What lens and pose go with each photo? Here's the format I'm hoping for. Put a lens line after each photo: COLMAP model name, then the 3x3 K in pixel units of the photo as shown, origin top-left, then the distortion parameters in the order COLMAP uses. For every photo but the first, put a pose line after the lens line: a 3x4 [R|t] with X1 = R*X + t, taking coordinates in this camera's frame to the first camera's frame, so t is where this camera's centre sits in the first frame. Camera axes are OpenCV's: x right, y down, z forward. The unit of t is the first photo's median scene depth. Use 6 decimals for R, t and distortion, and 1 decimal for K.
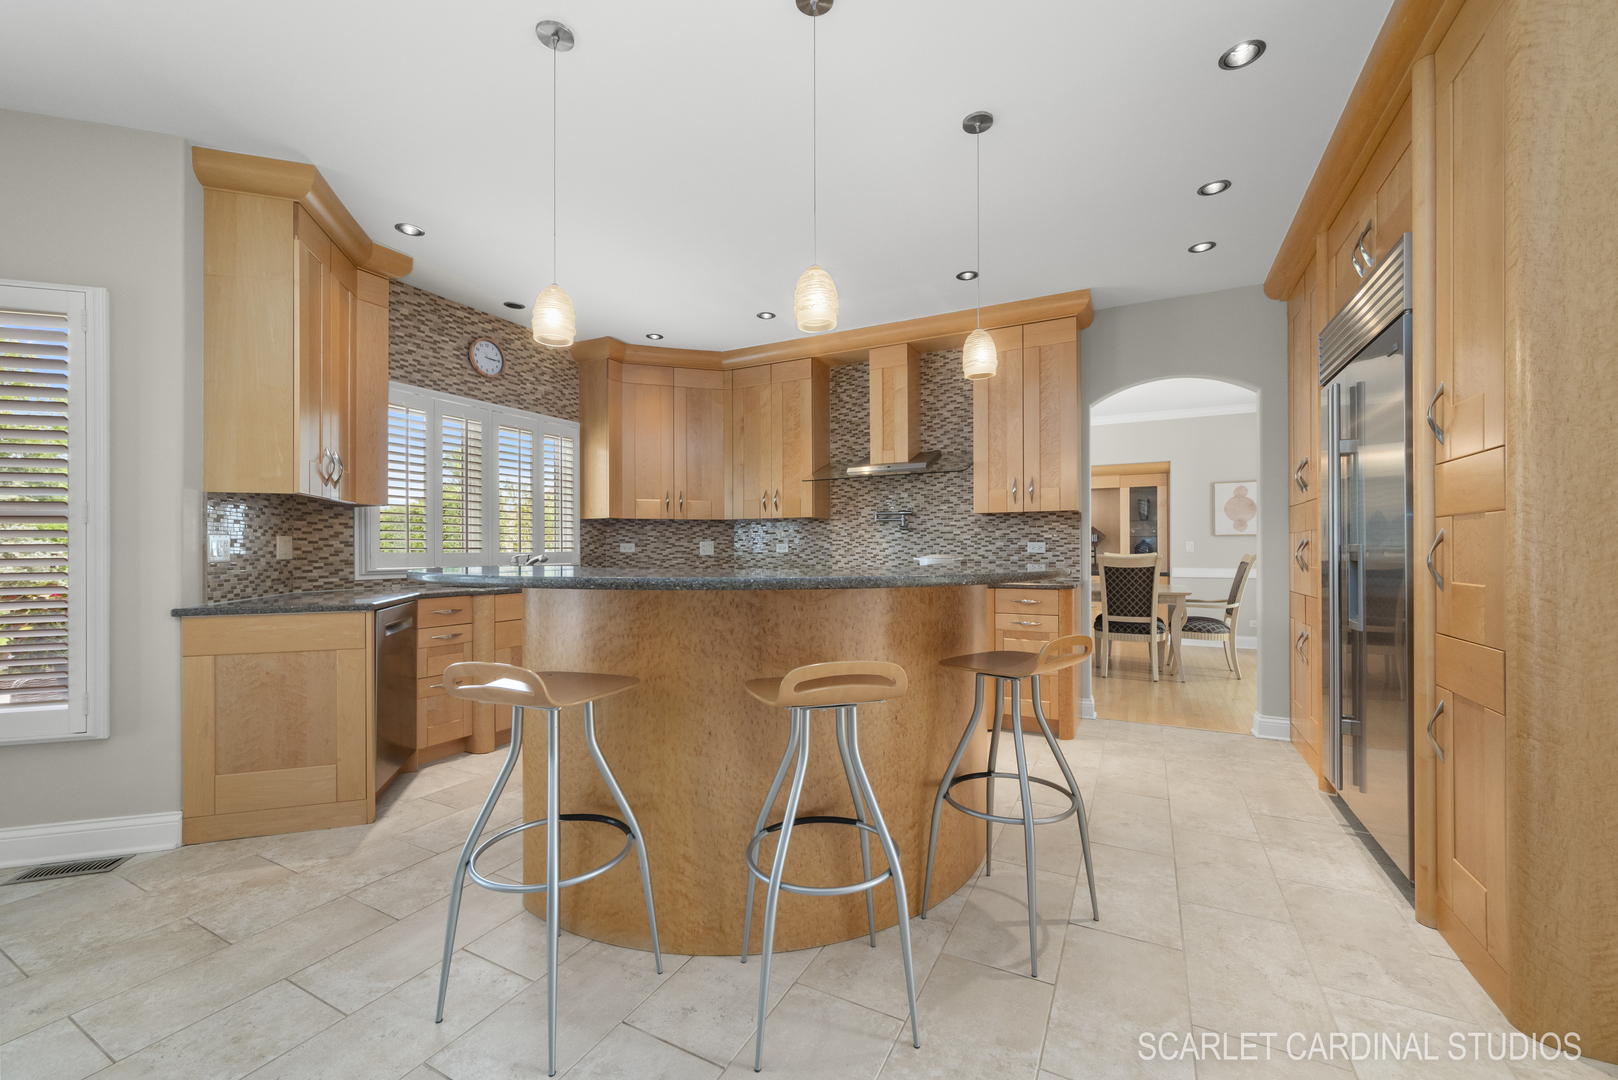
lens RADIAL K [[636.8, 0, 816.0], [0, 636.8, 544.4], [0, 0, 1]] dist [-0.002688, -0.000585]
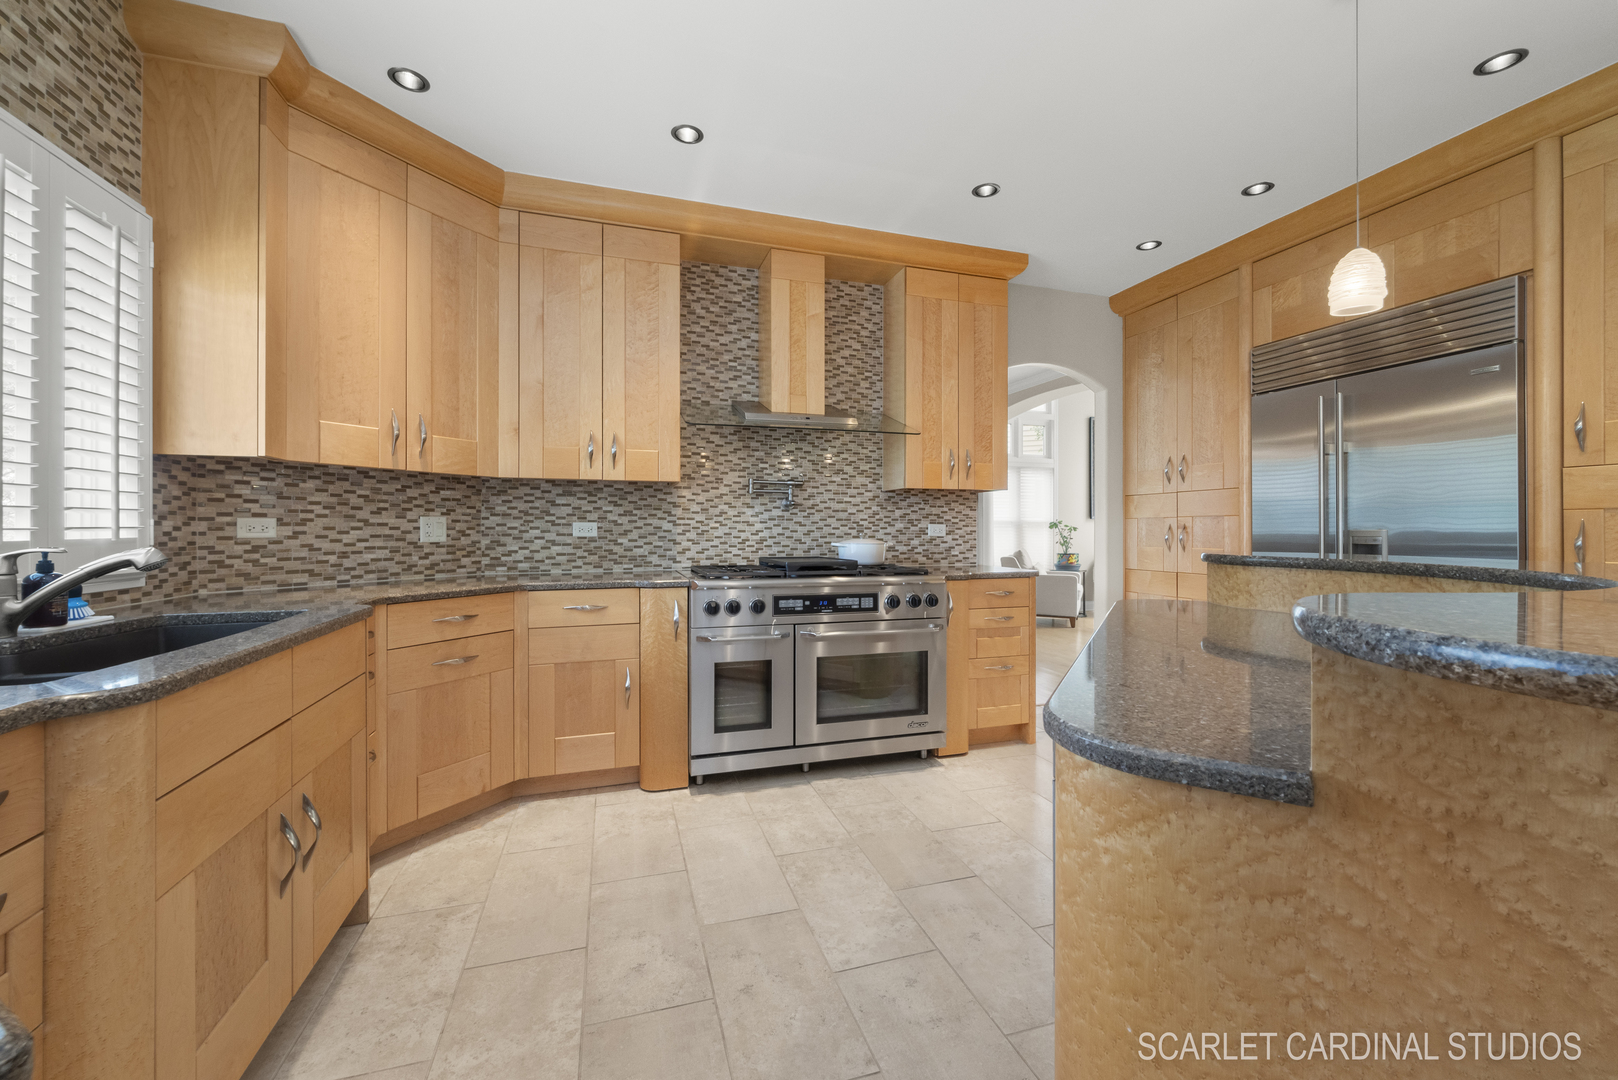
lens RADIAL K [[636.8, 0, 811.7], [0, 636.8, 526.4], [0, 0, 1]] dist [-0.002688, -0.000585]
pose [[0.709068, 0.006660, 0.705108, -0.365382], [-0.008048, 0.999967, -0.001351, 0.002061], [-0.705094, -0.004717, 0.709098, 0.449206]]
